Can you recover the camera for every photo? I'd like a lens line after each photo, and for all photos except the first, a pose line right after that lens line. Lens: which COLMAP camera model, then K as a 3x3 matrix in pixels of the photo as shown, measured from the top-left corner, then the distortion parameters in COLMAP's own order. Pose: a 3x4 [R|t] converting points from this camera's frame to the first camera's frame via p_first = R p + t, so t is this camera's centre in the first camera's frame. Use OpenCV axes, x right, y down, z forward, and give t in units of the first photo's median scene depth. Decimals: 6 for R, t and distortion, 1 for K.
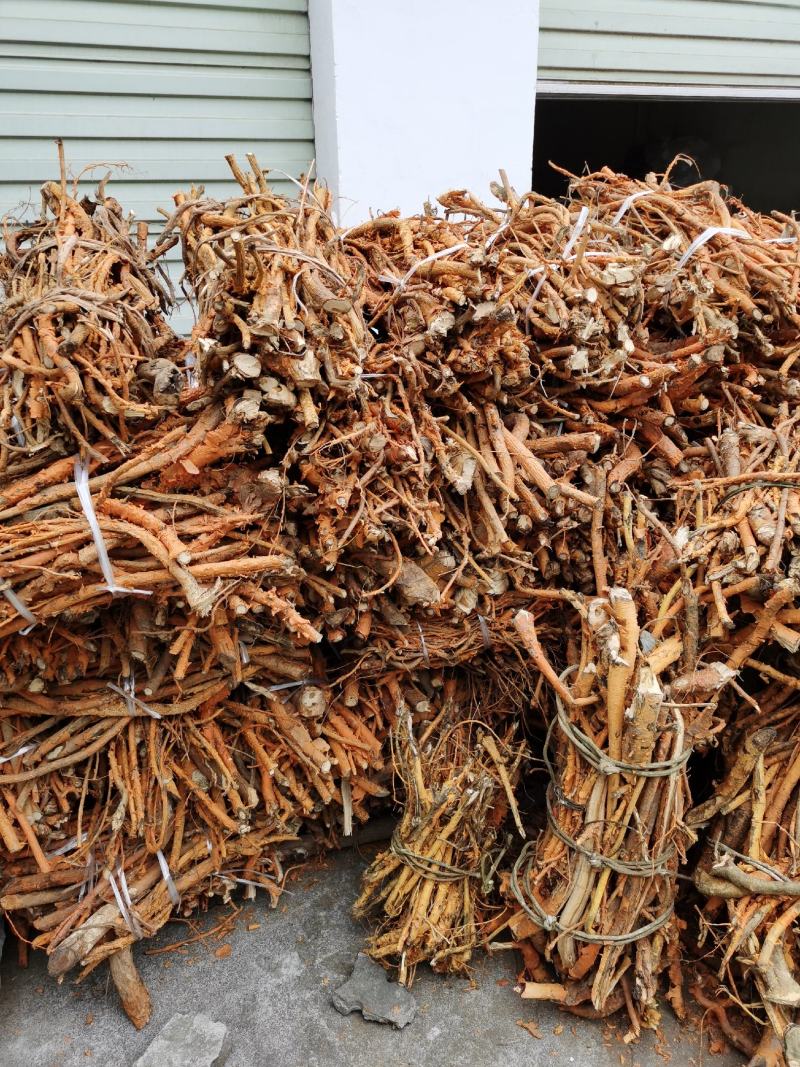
lens RADIAL K [[822.8, 0, 402.1], [0, 822.8, 531.6], [0, 0, 1]] dist [0.048339, -0.051819]
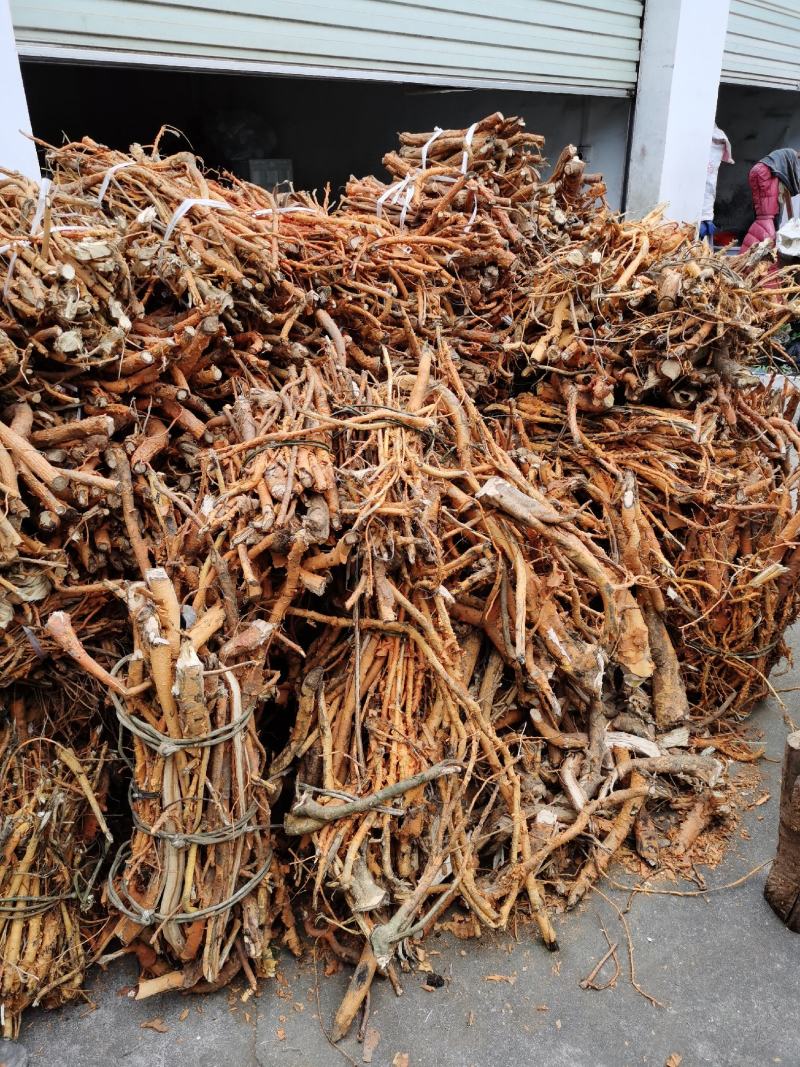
lens RADIAL K [[822.8, 0, 402.1], [0, 822.8, 531.6], [0, 0, 1]] dist [0.048339, -0.051819]
pose [[0.897346, -0.180921, 0.402539, 0.130797], [0.169803, 0.983432, 0.063475, 0.011701], [-0.407354, 0.011393, 0.913199, -0.022826]]
